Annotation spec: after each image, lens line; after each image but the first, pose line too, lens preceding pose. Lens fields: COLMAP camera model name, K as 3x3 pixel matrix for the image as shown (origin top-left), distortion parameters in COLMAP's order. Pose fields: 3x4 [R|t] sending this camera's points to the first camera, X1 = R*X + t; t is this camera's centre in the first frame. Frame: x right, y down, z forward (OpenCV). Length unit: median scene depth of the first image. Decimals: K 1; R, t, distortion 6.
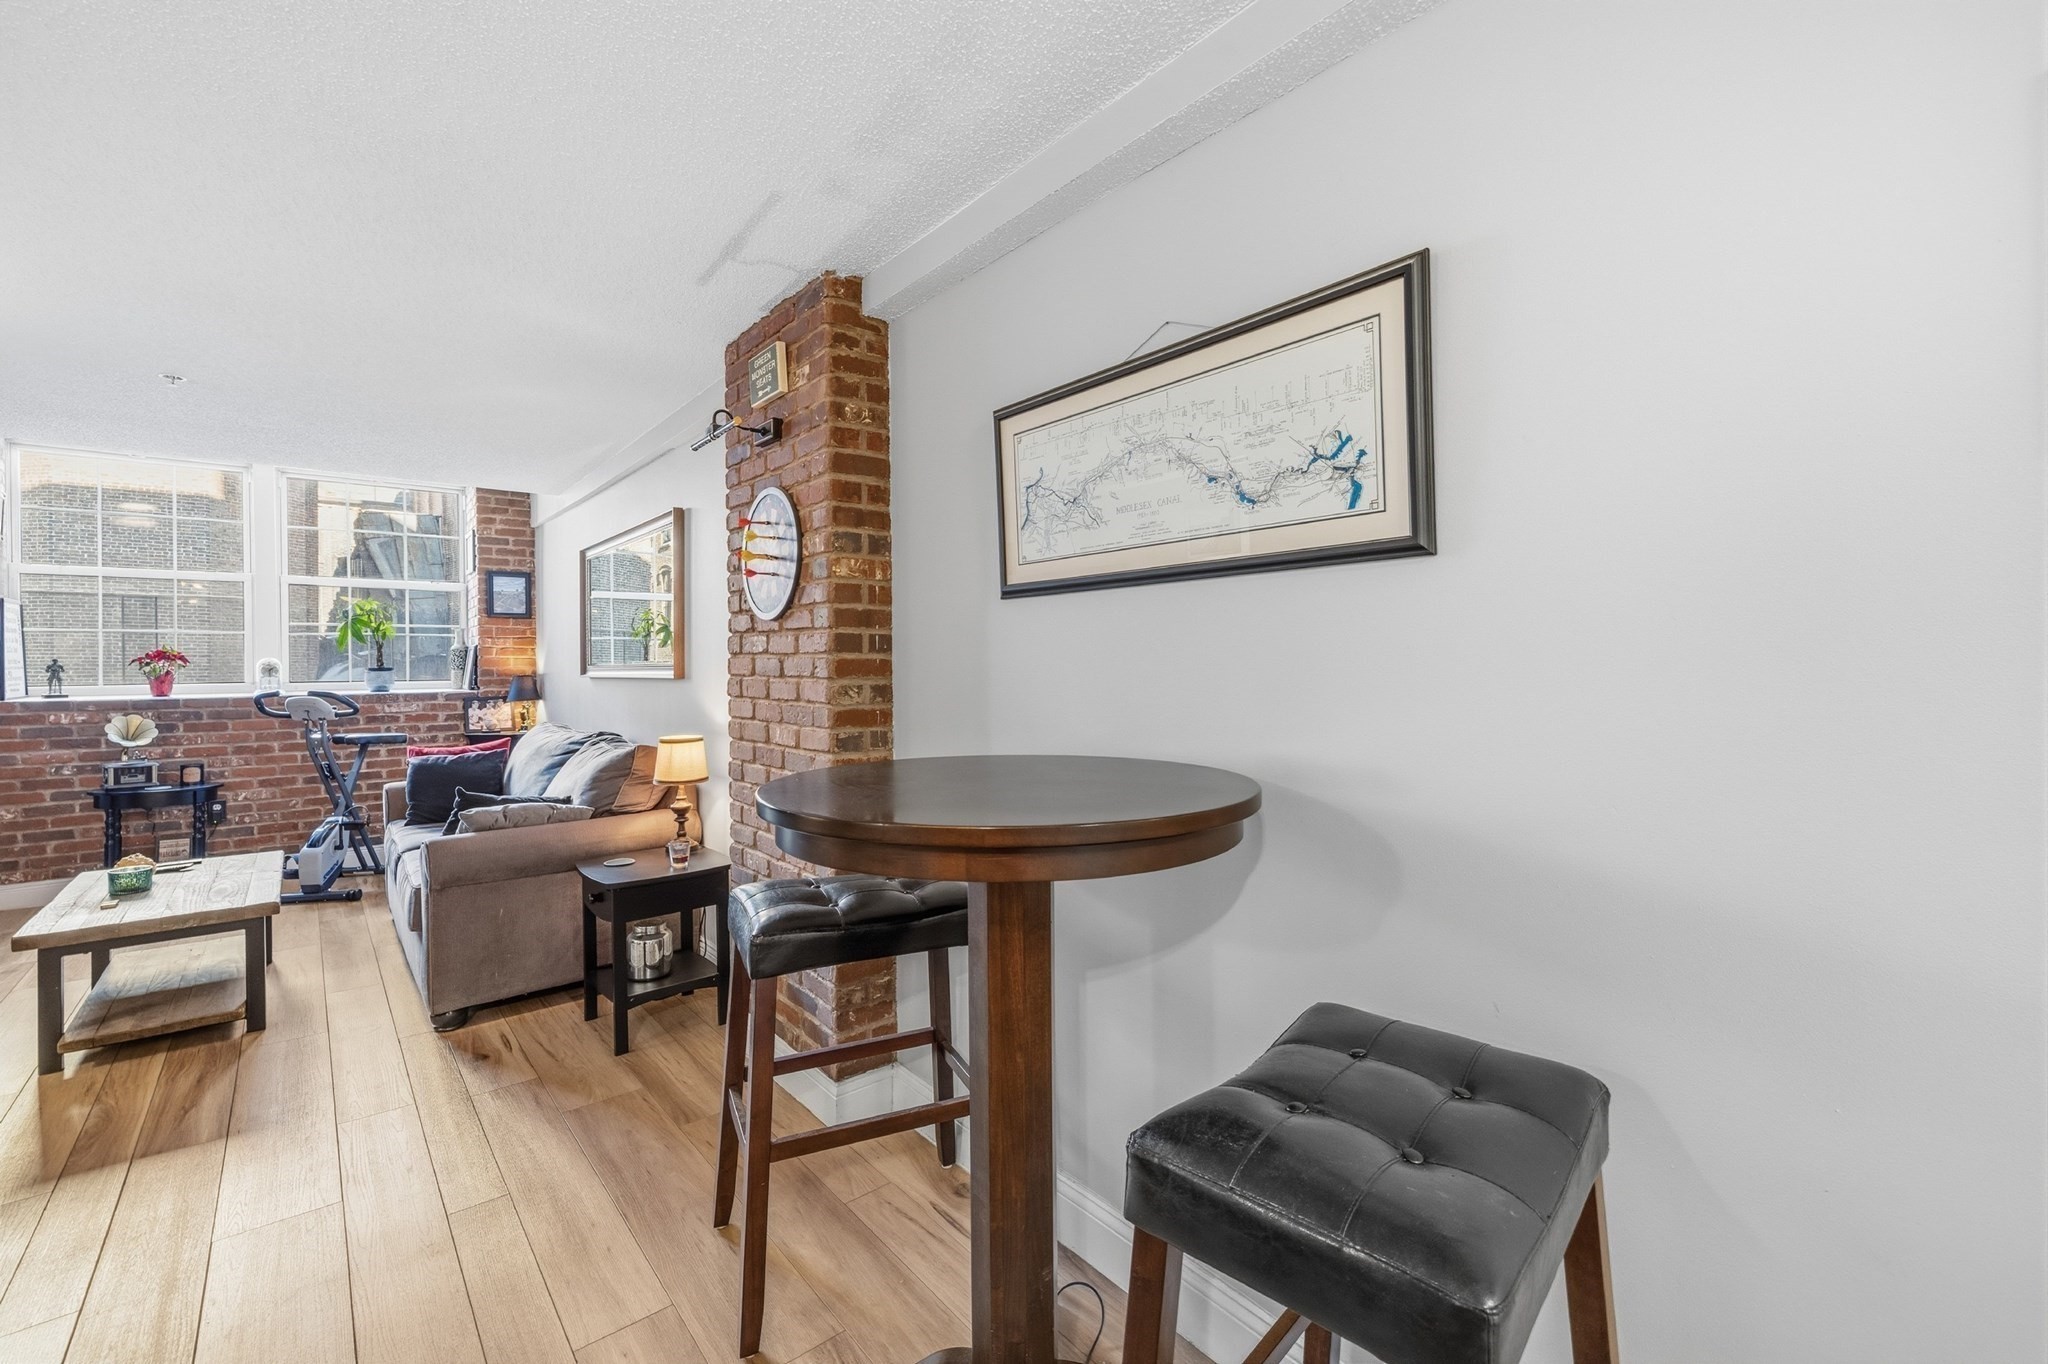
lens RADIAL K [[864.2, 0, 1028.2], [0, 864.2, 671.4], [0, 0, 1]] dist [-0.000793, 0.000047]
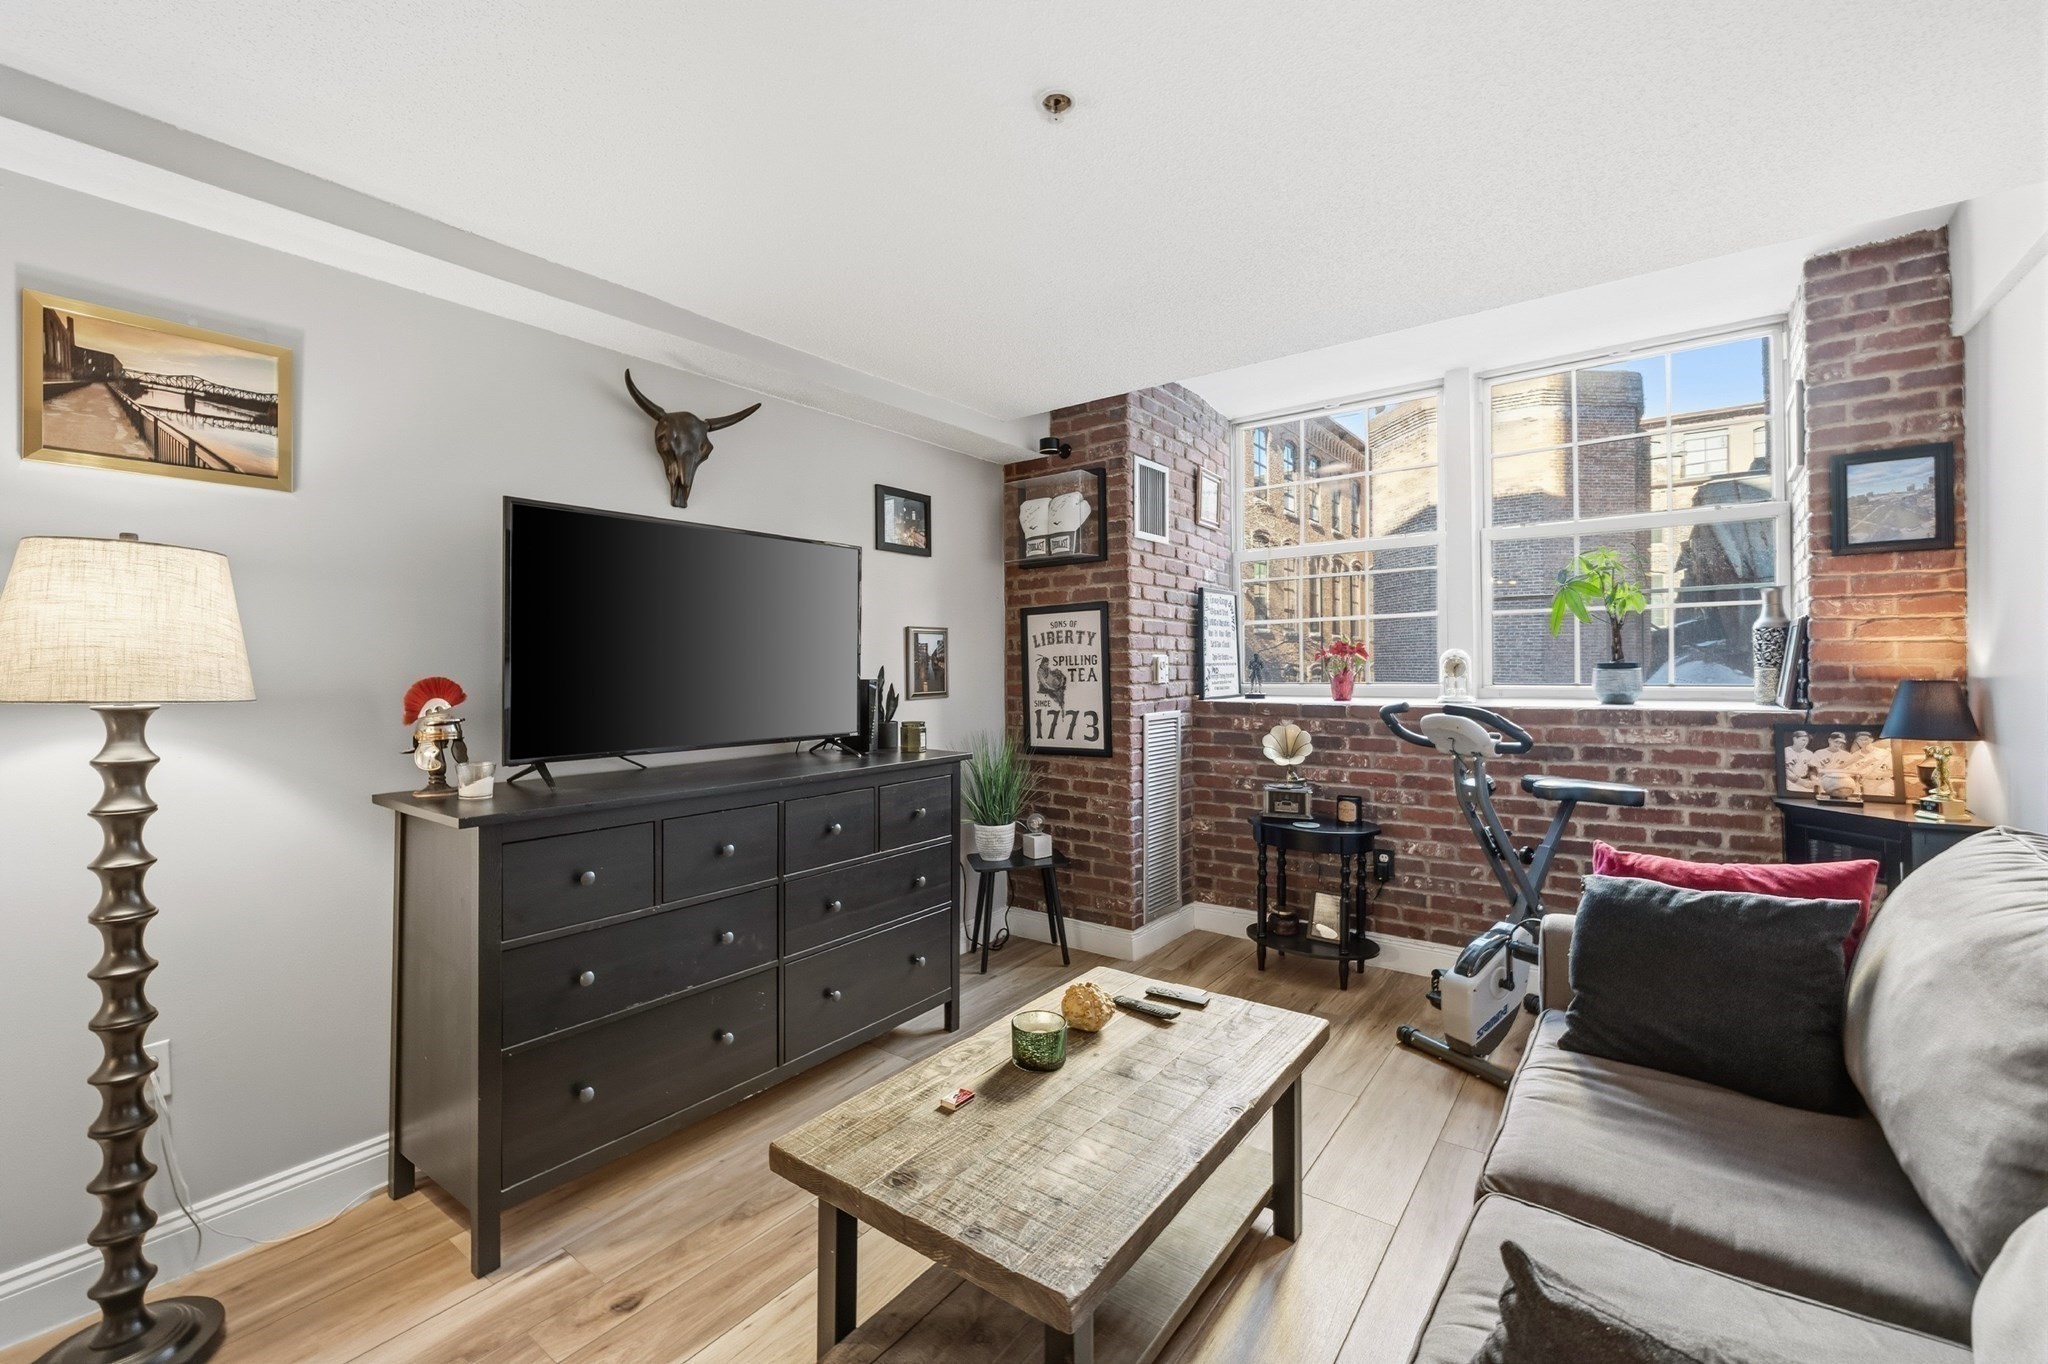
lens RADIAL K [[858.8, 0, 995.9], [0, 858.8, 668.9], [0, 0, 1]] dist [0.001024, -0.000443]
pose [[0.212718, 0.004172, -0.977105, -0.632817], [-0.000727, 0.999991, 0.004111, -0.005753], [0.977113, -0.000165, 0.212719, 1.086365]]
